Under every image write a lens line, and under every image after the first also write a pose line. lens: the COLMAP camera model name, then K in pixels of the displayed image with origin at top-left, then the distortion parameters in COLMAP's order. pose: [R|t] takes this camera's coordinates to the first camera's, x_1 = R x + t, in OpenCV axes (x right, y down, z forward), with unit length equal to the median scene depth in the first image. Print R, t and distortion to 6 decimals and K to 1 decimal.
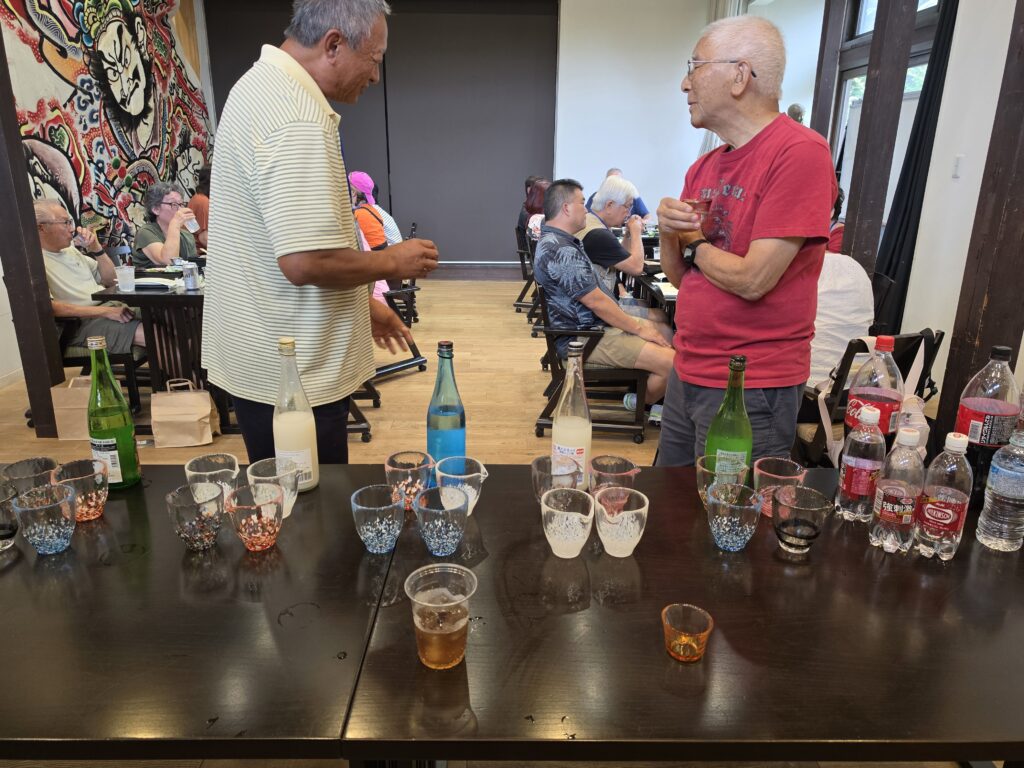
lens RADIAL K [[698.0, 0, 512.0], [0, 698.0, 384.0], [0, 0, 1]] dist [0.022434, -0.028794]
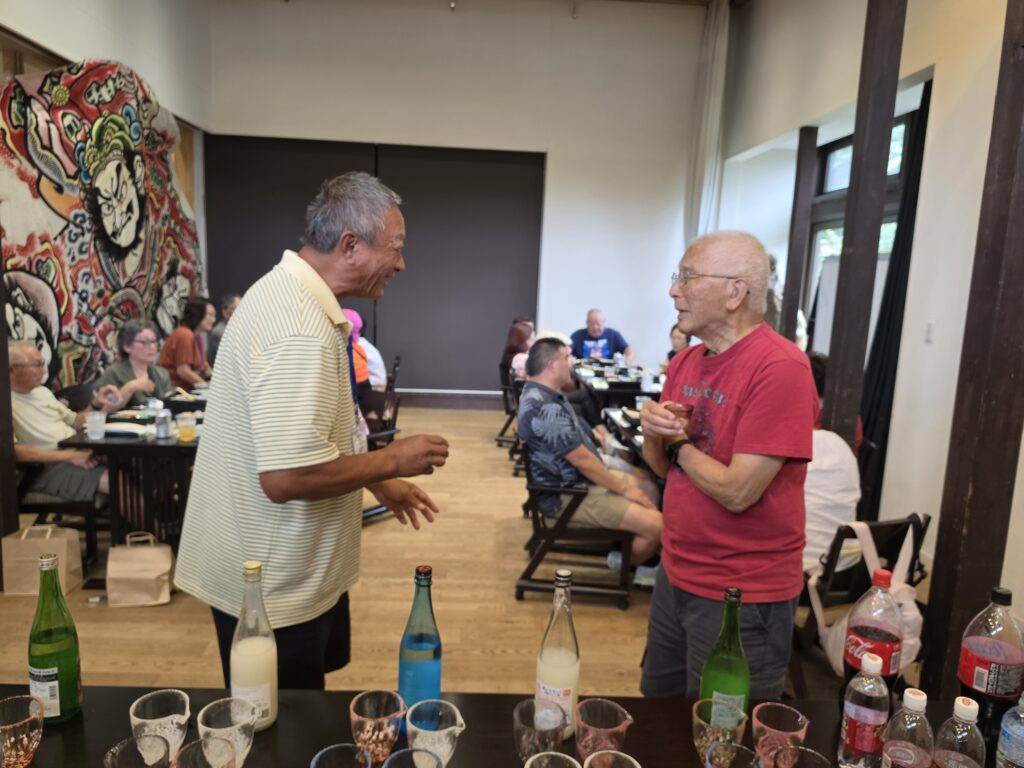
lens RADIAL K [[719.1, 0, 514.4], [0, 719.1, 392.0], [0, 0, 1]] dist [0.004613, -0.024353]
pose [[0.999374, 0.025886, 0.024120, 0.001694], [-0.021879, 0.987874, -0.153706, -0.037331], [-0.027806, 0.153082, 0.987822, -0.001895]]
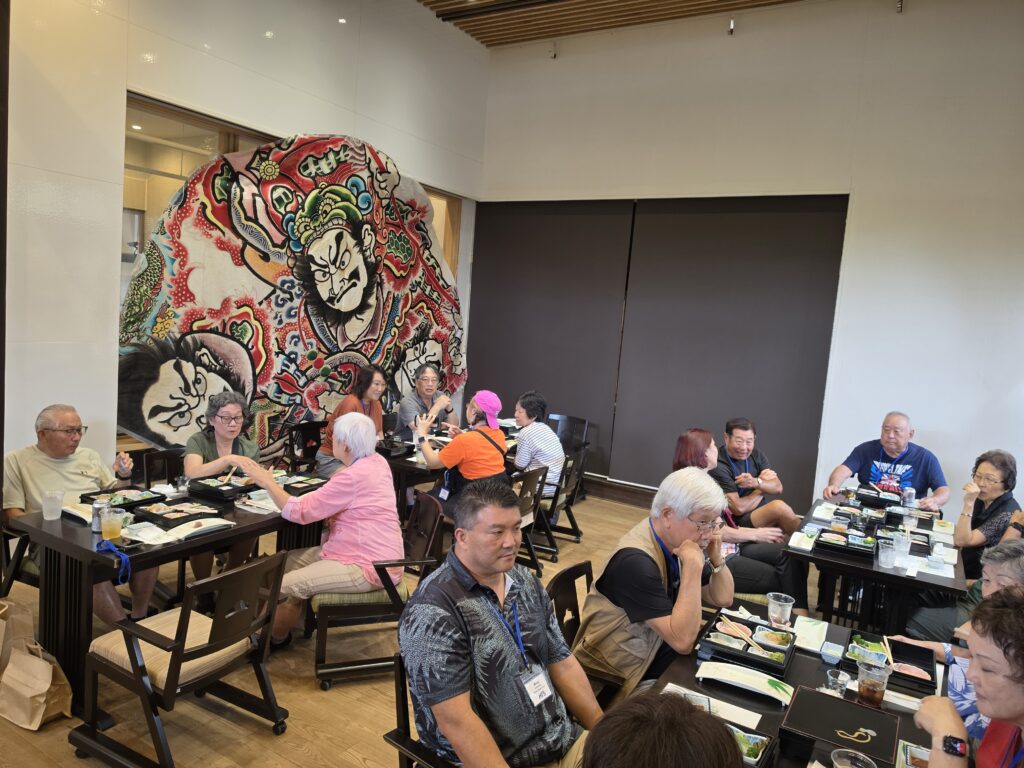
lens RADIAL K [[698.0, 0, 512.0], [0, 698.0, 384.0], [0, 0, 1]] dist [0.022434, -0.028794]
pose [[0.833194, 0.105342, -0.542854, 0.287495], [-0.231688, 0.957869, -0.169727, -0.195447], [0.502104, 0.267188, 0.822497, 0.363531]]
